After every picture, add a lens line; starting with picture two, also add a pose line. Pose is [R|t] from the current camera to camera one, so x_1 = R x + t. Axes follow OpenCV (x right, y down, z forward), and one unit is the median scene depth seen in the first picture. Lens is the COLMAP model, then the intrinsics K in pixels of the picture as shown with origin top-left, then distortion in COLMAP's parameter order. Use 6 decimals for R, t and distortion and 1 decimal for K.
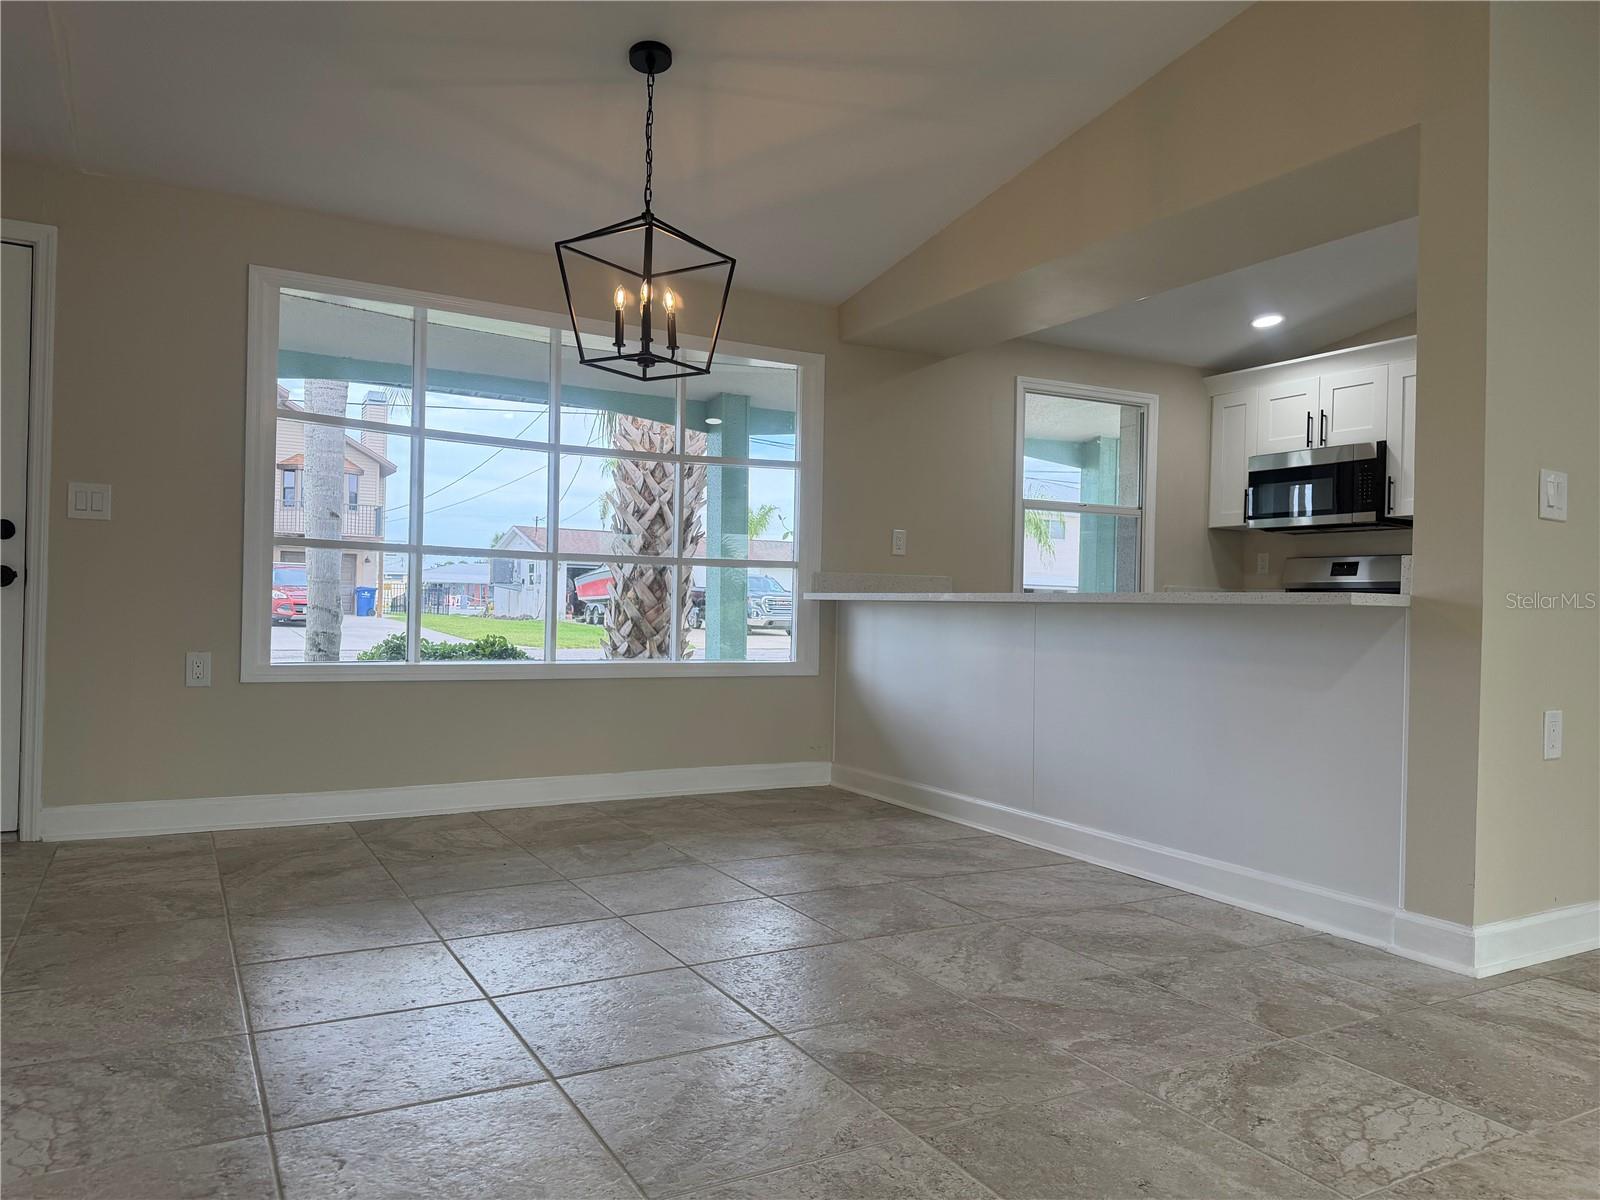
lens RADIAL K [[1116.8, 0, 800.0], [0, 1116.8, 600.0], [0, 0, 1]] dist [0.056420, -0.084261]
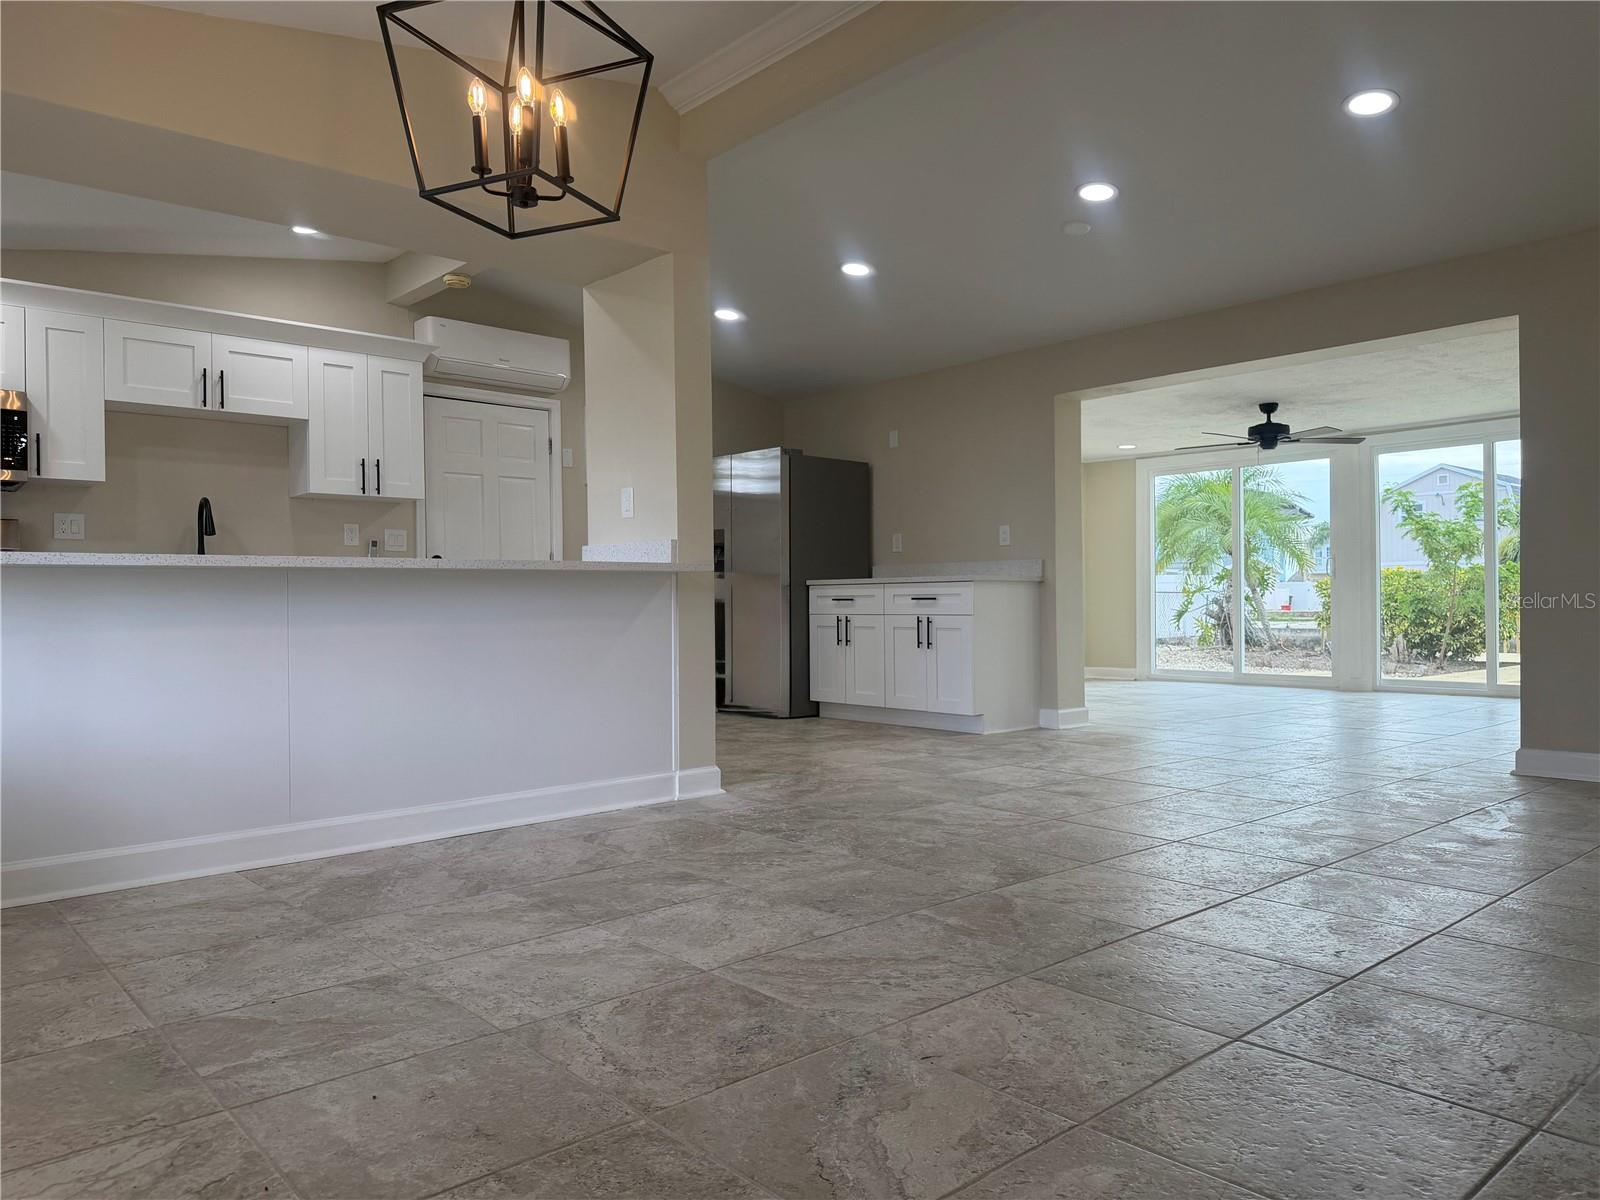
lens RADIAL K [[1123.9, 0, 830.8], [0, 1123.9, 602.7], [0, 0, 1]] dist [0.037551, -0.061204]
pose [[-0.243729, -0.025367, 0.969512, -0.506281], [-0.000621, 0.999662, 0.026000, 0.002264], [-0.969843, 0.005735, -0.243663, 0.594909]]
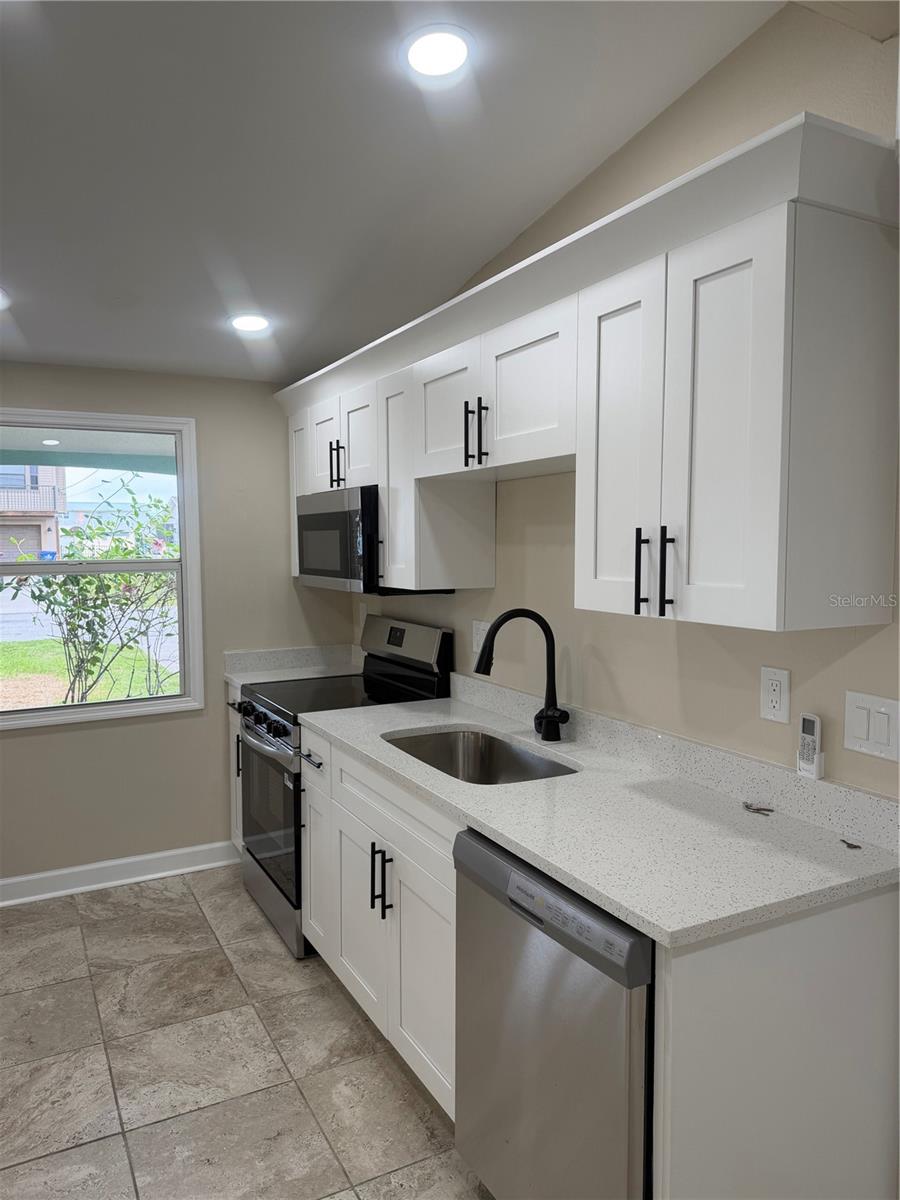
lens RADIAL K [[837.6, 0, 450.0], [0, 837.6, 600.0], [0, 0, 1]] dist [0.056420, -0.084261]
pose [[0.999228, -0.027869, -0.027677, 0.578081], [0.029915, 0.996623, 0.076470, -0.105425], [0.025452, -0.077239, 0.996688, 0.438496]]
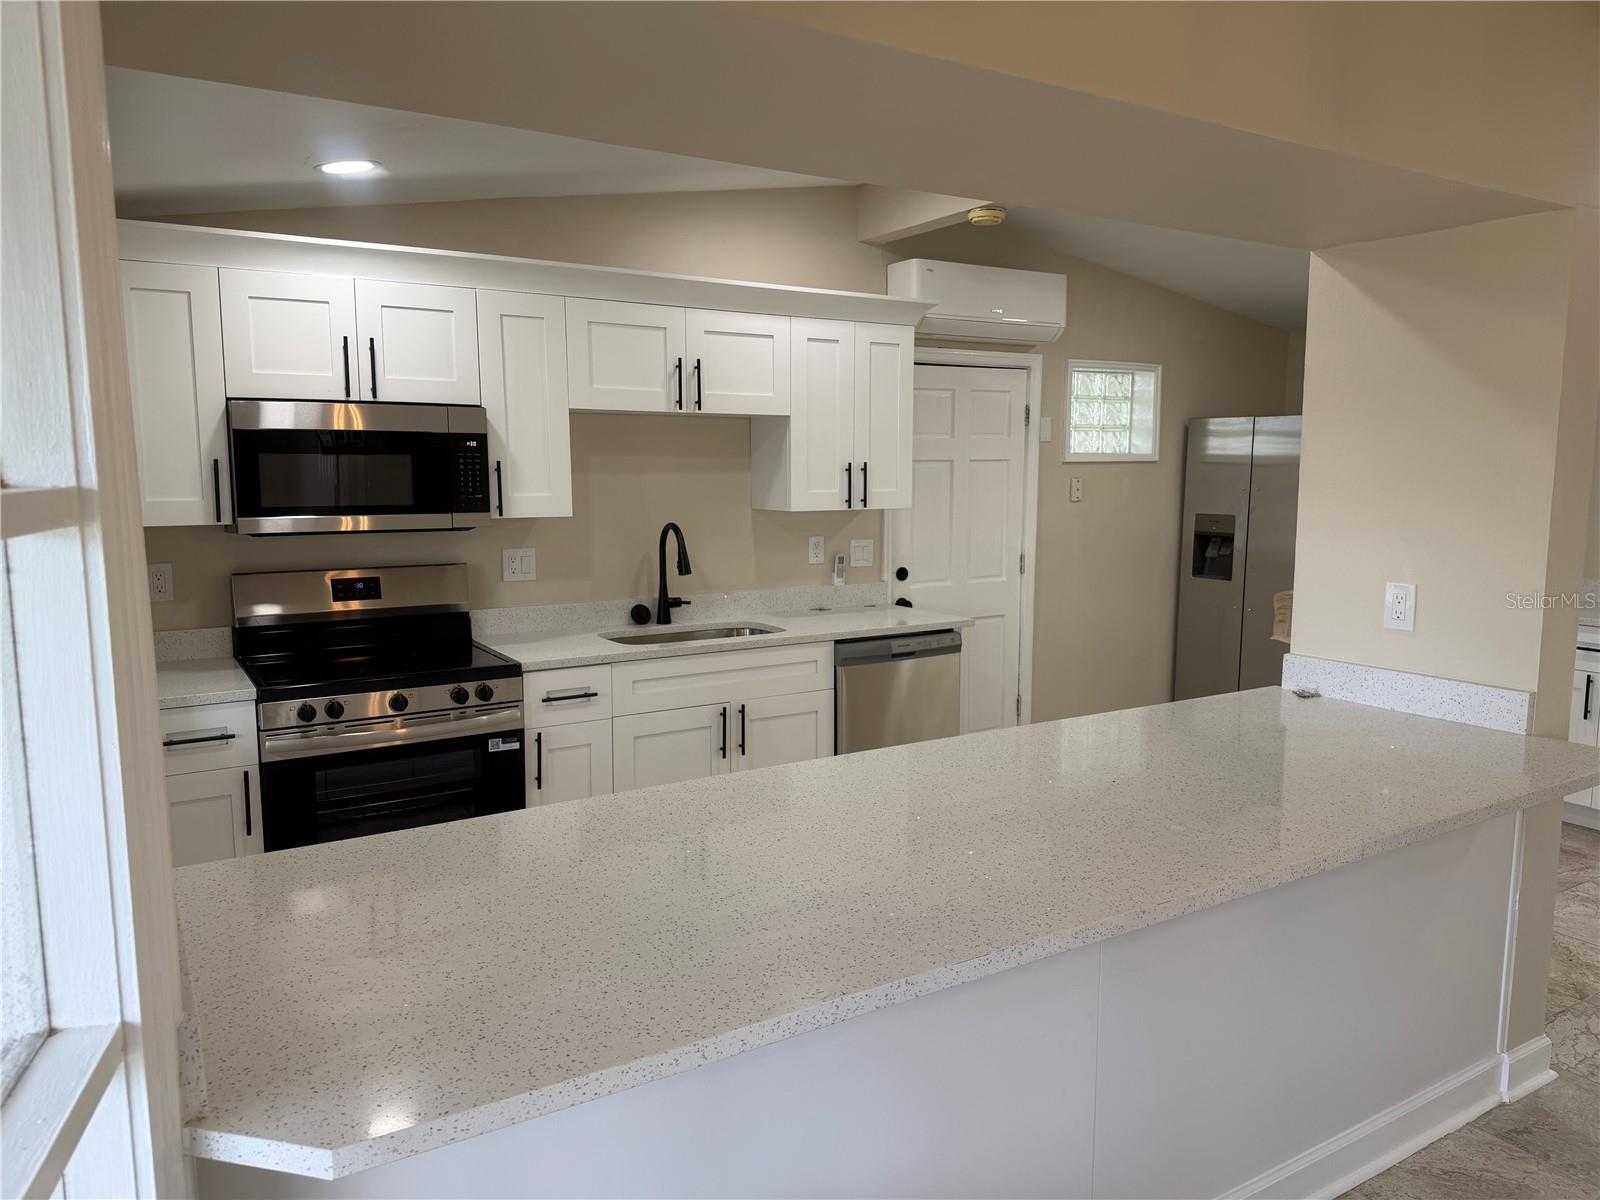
lens RADIAL K [[1116.8, 0, 800.0], [0, 1116.8, 600.0], [0, 0, 1]] dist [0.056420, -0.084261]
pose [[-0.035653, -0.144724, 0.988830, -0.171633], [-0.005794, 0.989472, 0.144609, -0.123819], [-0.999347, -0.000574, -0.036116, 0.827947]]
